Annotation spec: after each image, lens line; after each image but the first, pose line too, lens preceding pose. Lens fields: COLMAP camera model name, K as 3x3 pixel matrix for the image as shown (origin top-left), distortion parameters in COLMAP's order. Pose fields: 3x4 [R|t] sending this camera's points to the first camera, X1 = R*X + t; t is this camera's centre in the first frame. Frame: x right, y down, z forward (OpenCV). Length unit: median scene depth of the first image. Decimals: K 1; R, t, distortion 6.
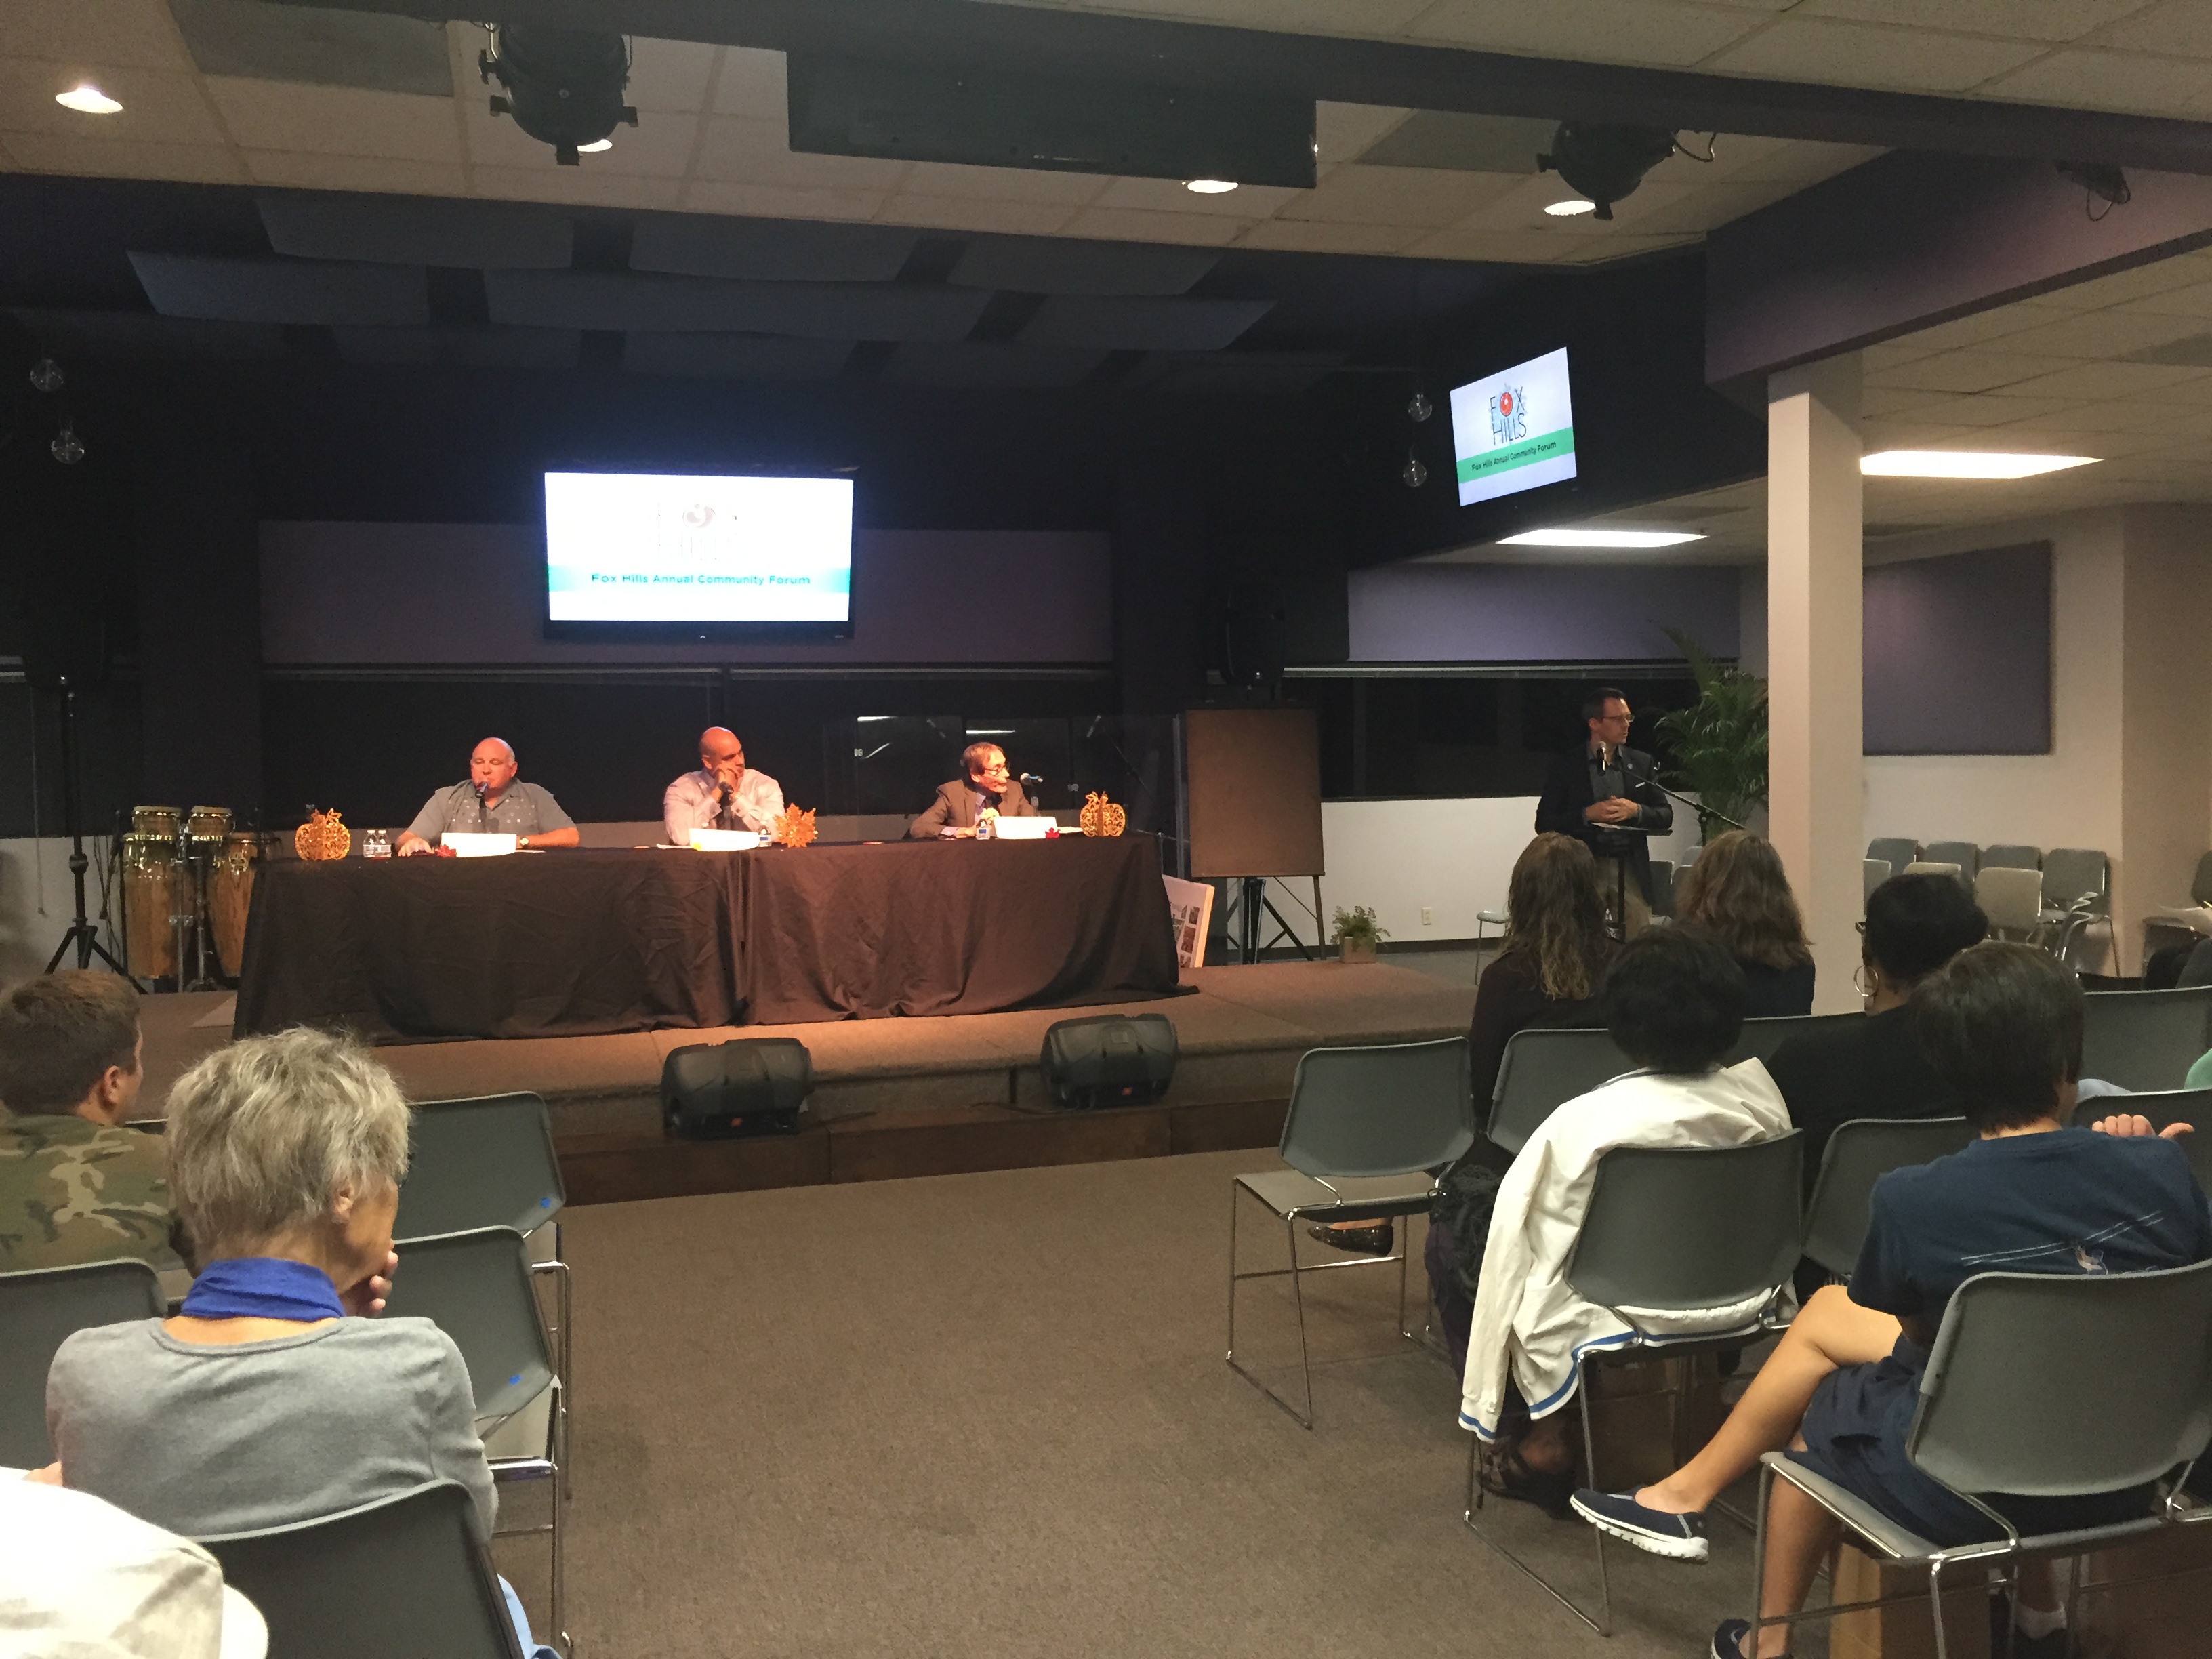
lens RADIAL K [[1868.7, 0, 1106.0], [0, 1868.7, 829.5], [0, 0, 1]] dist [-0.003148, -0.000129]
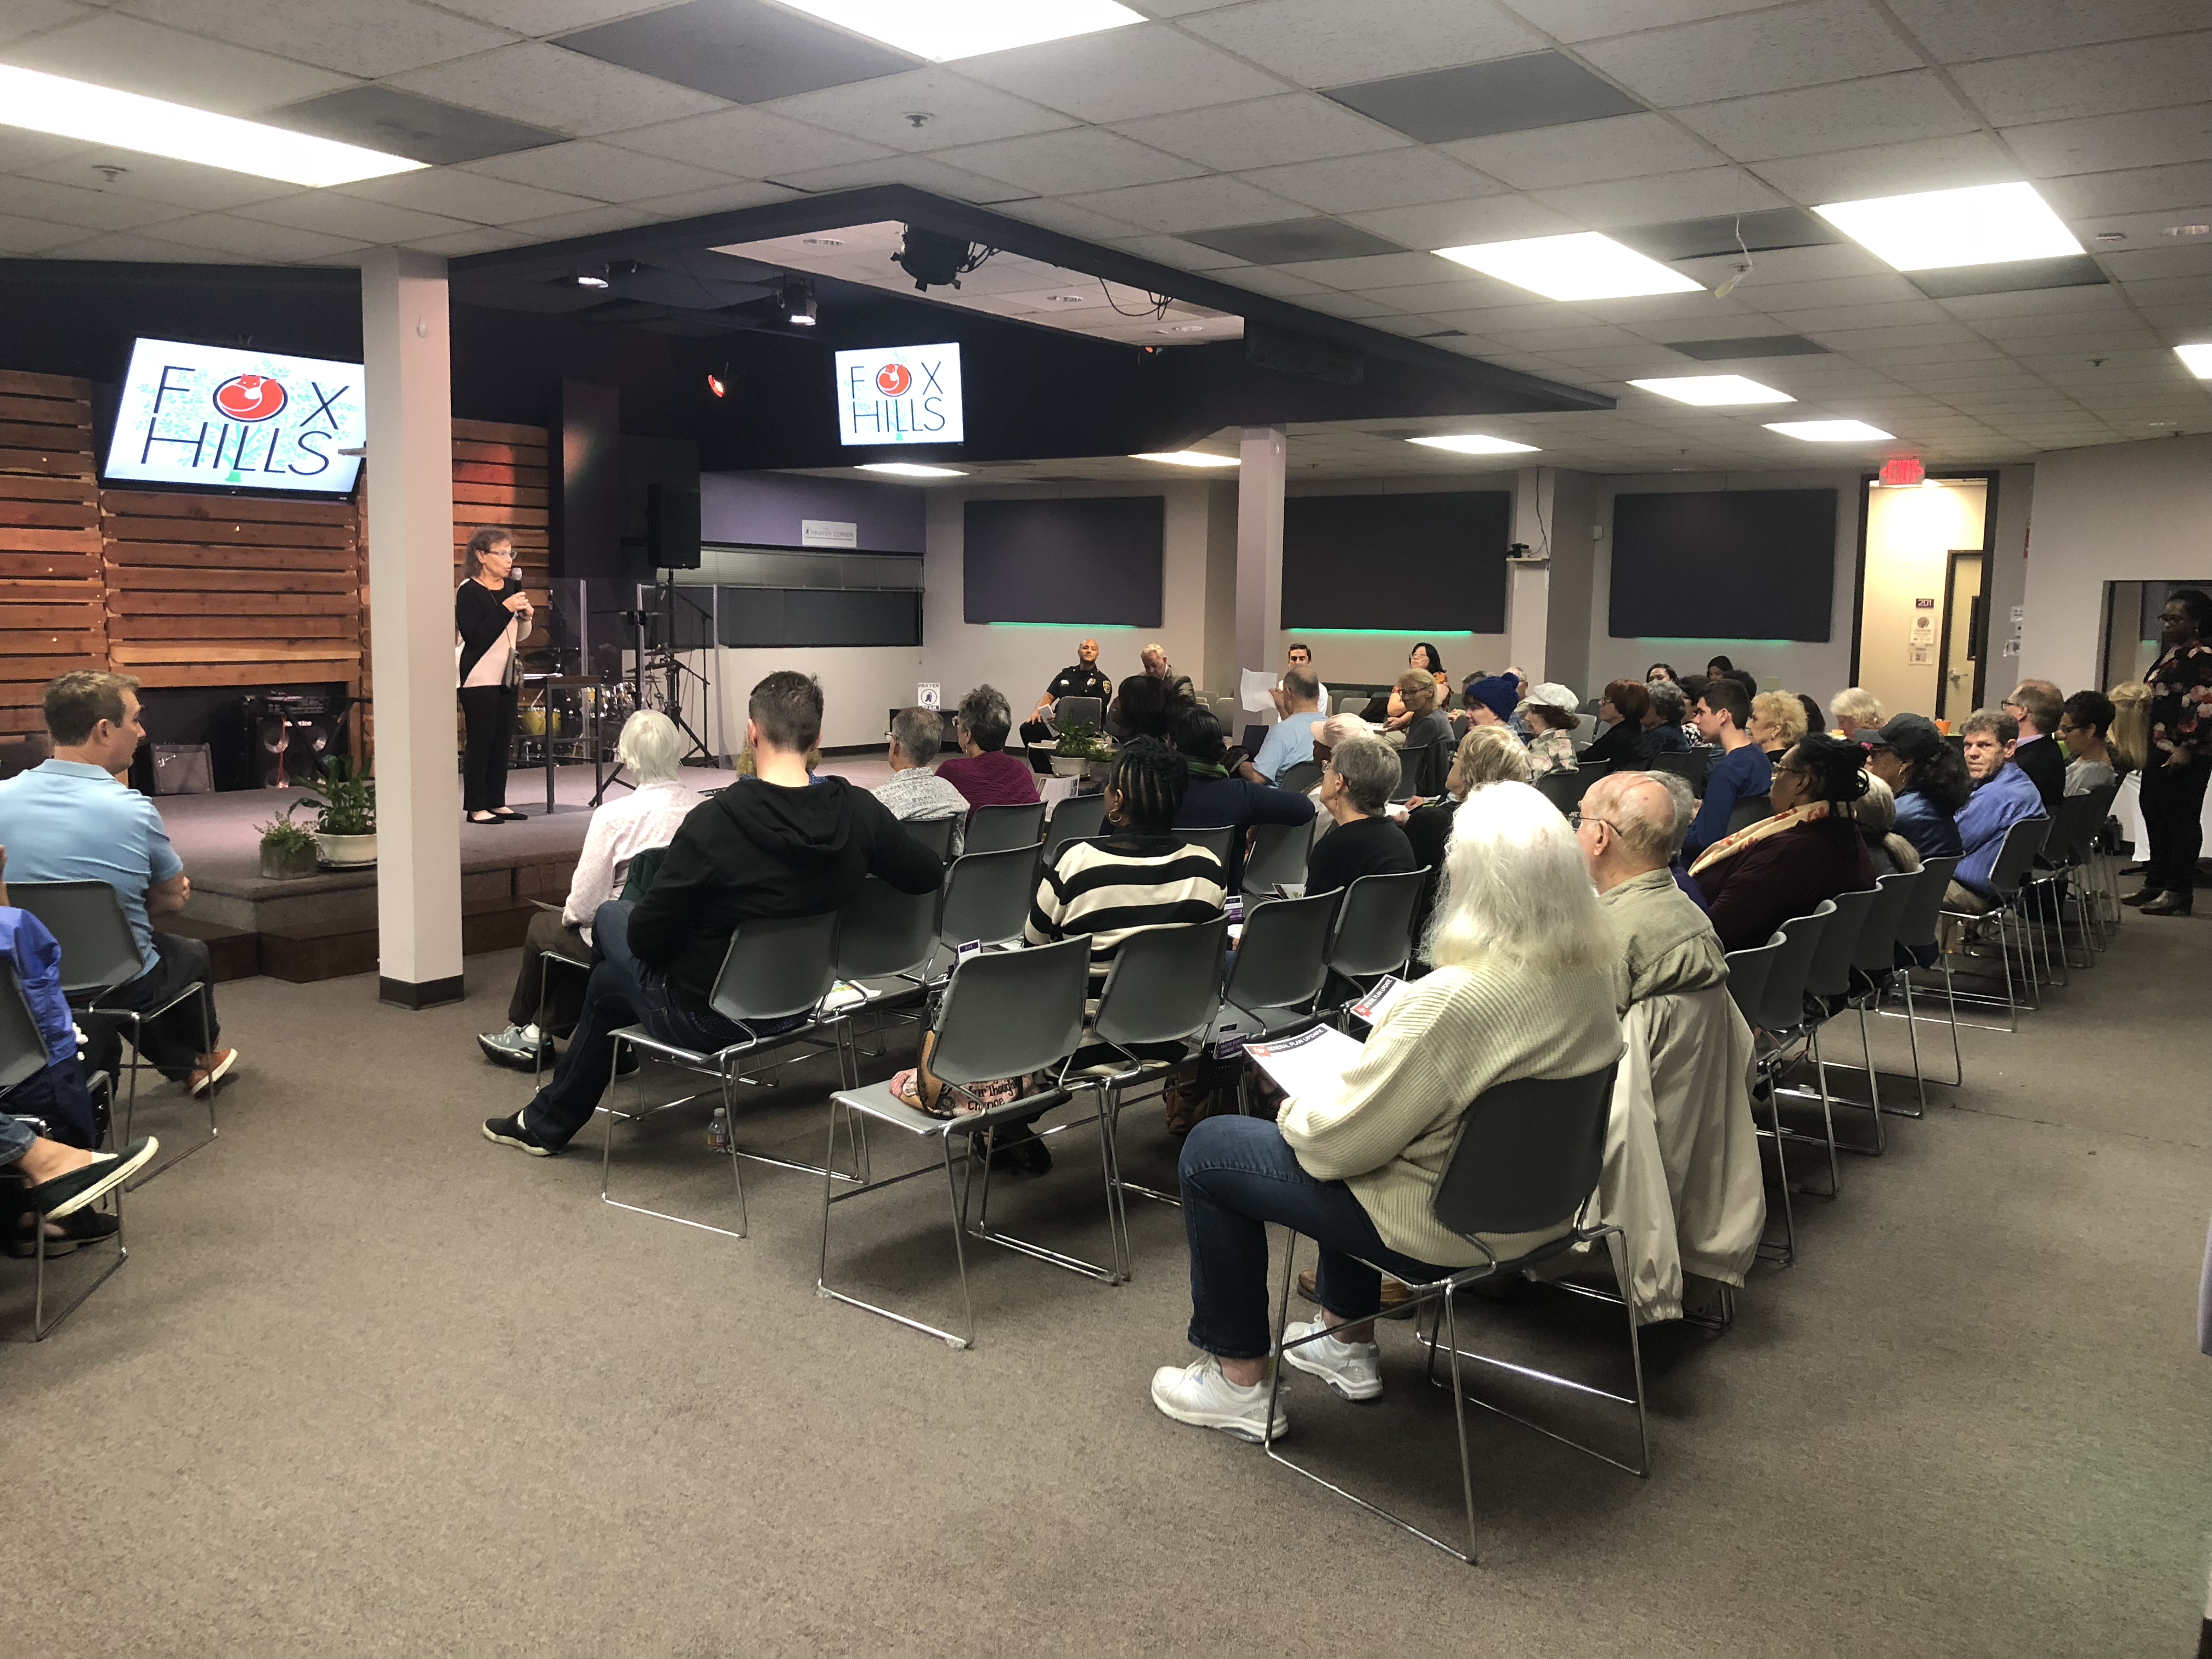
lens RADIAL K [[1800.5, 0, 1119.4], [0, 1800.5, 814.4], [0, 0, 1]] dist [-0.007434, 0.004158]
pose [[0.780446, -0.039216, 0.623992, -0.530381], [-0.005442, 0.997567, 0.069501, 0.013563], [-0.625200, -0.057637, 0.778334, -0.212793]]
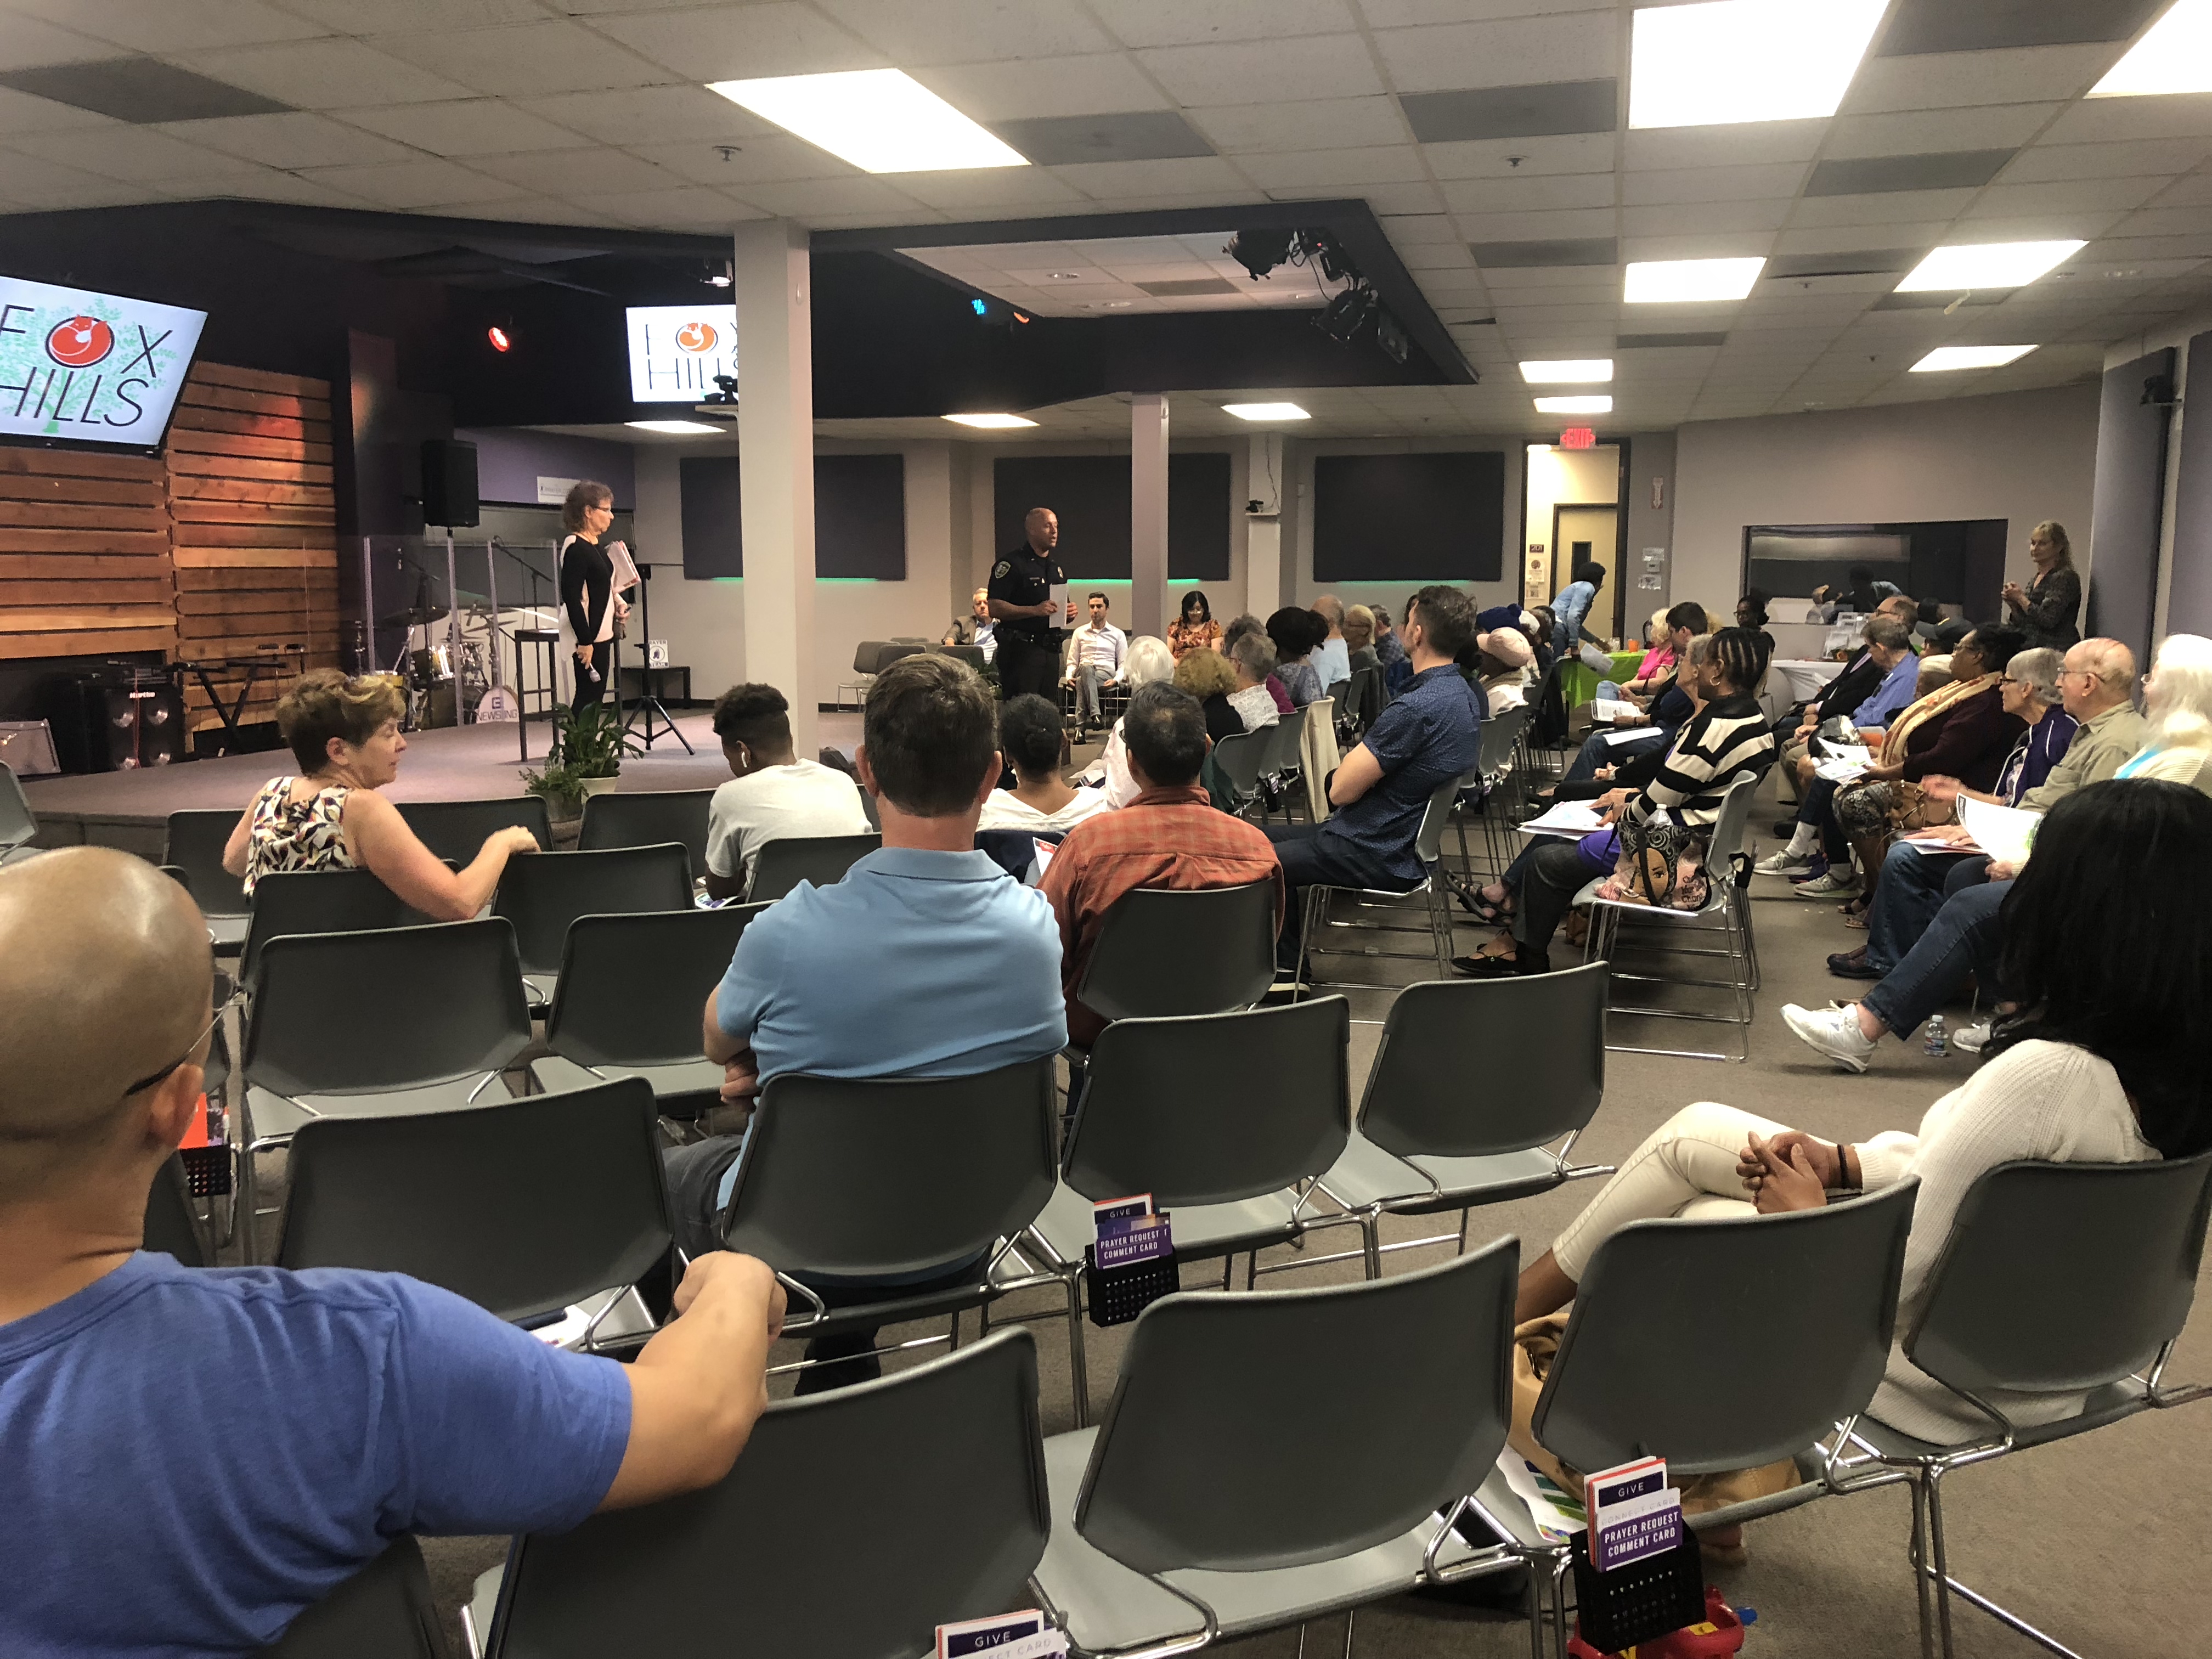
lens RADIAL K [[1800.5, 0, 1119.4], [0, 1800.5, 814.4], [0, 0, 1]] dist [-0.007434, 0.004158]
pose [[0.521839, -0.093102, 0.847948, -0.842530], [0.025051, 0.995270, 0.093861, 0.023707], [-0.852676, -0.027738, 0.521704, -0.033024]]
